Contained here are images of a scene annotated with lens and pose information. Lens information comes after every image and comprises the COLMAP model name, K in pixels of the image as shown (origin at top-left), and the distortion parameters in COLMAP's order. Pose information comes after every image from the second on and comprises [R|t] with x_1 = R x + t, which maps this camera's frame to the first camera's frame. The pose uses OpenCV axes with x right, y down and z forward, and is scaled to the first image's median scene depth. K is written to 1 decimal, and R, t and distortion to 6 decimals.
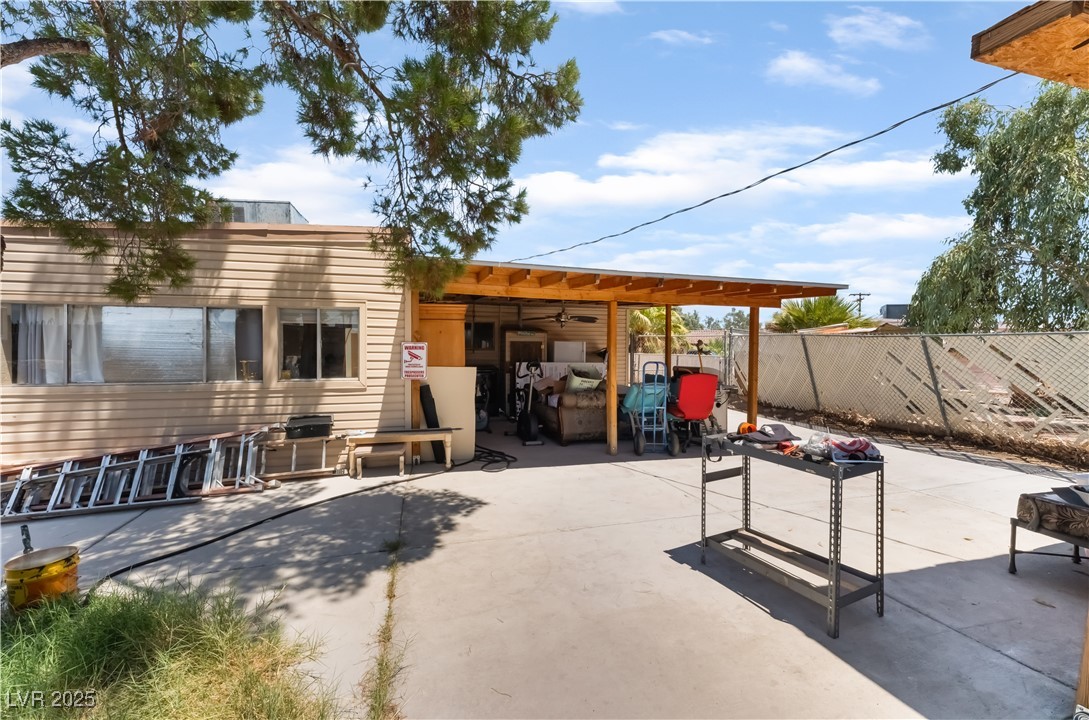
lens RADIAL K [[442.4, 0, 545.9], [0, 442.4, 360.7], [0, 0, 1]] dist [-0.006441, -0.000194]
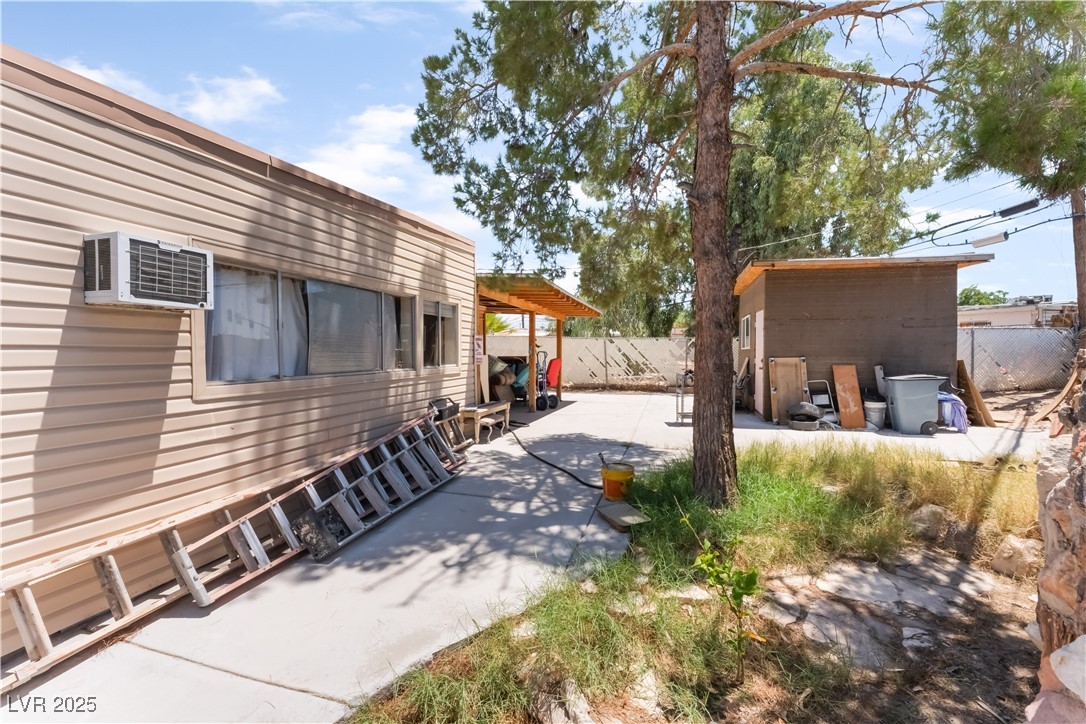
lens RADIAL K [[444.3, 0, 543.0], [0, 444.3, 362.0], [0, 0, 1]] dist [-0.004127, -0.000279]
pose [[0.527999, -0.023817, 0.848911, -1.394919], [0.022923, 0.999642, 0.013788, 0.023720], [-0.848936, 0.012180, 0.528356, 0.203792]]
